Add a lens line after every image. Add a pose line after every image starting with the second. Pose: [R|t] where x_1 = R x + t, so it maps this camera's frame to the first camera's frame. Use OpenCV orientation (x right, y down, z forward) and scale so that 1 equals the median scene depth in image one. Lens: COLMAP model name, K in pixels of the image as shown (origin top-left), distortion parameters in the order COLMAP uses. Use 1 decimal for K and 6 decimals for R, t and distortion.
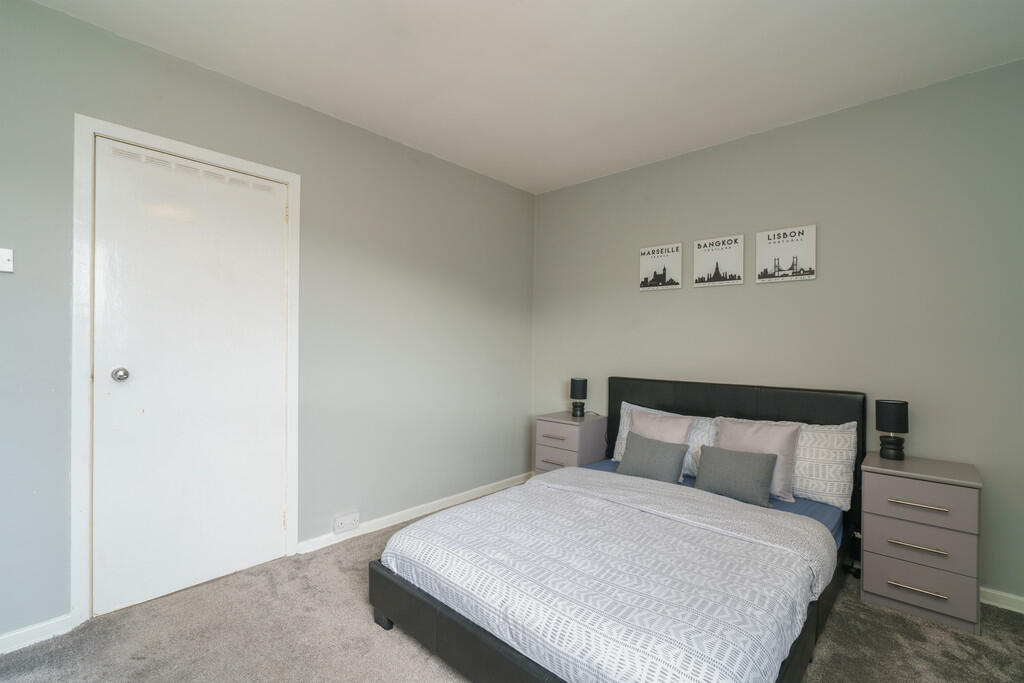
lens RADIAL K [[461.7, 0, 507.0], [0, 461.7, 344.8], [0, 0, 1]] dist [-0.008279, -0.000095]
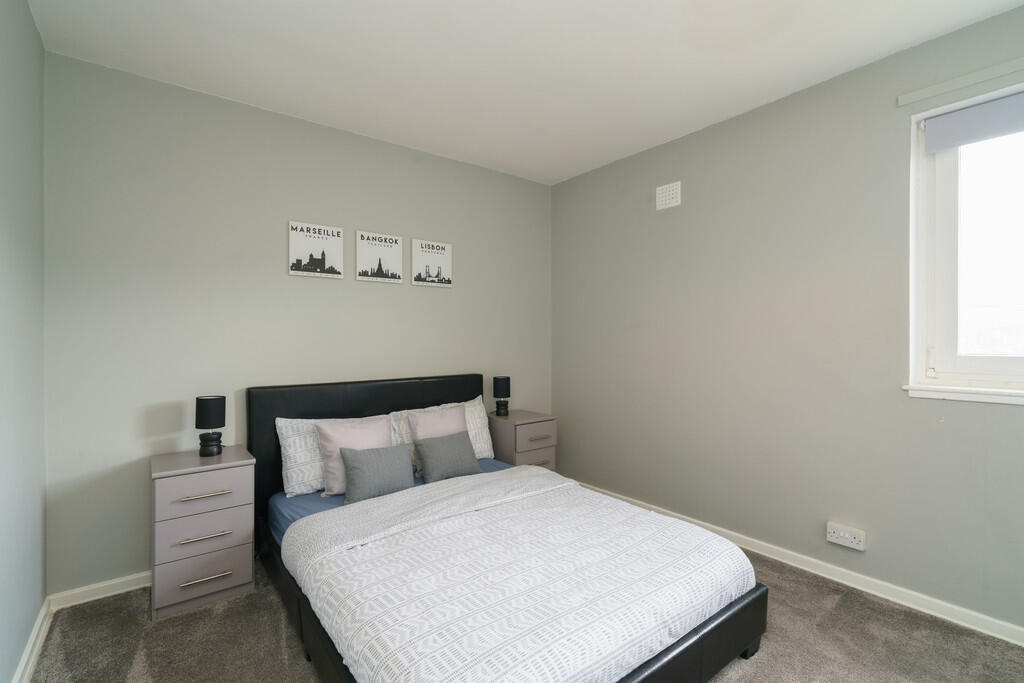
lens RADIAL K [[461.7, 0, 506.6], [0, 461.7, 334.8], [0, 0, 1]] dist [-0.008279, -0.000095]
pose [[0.163325, 0.014211, 0.986470, -0.494414], [0.023101, 0.999567, -0.018224, 0.010897], [-0.986302, 0.025765, 0.162926, 0.590144]]
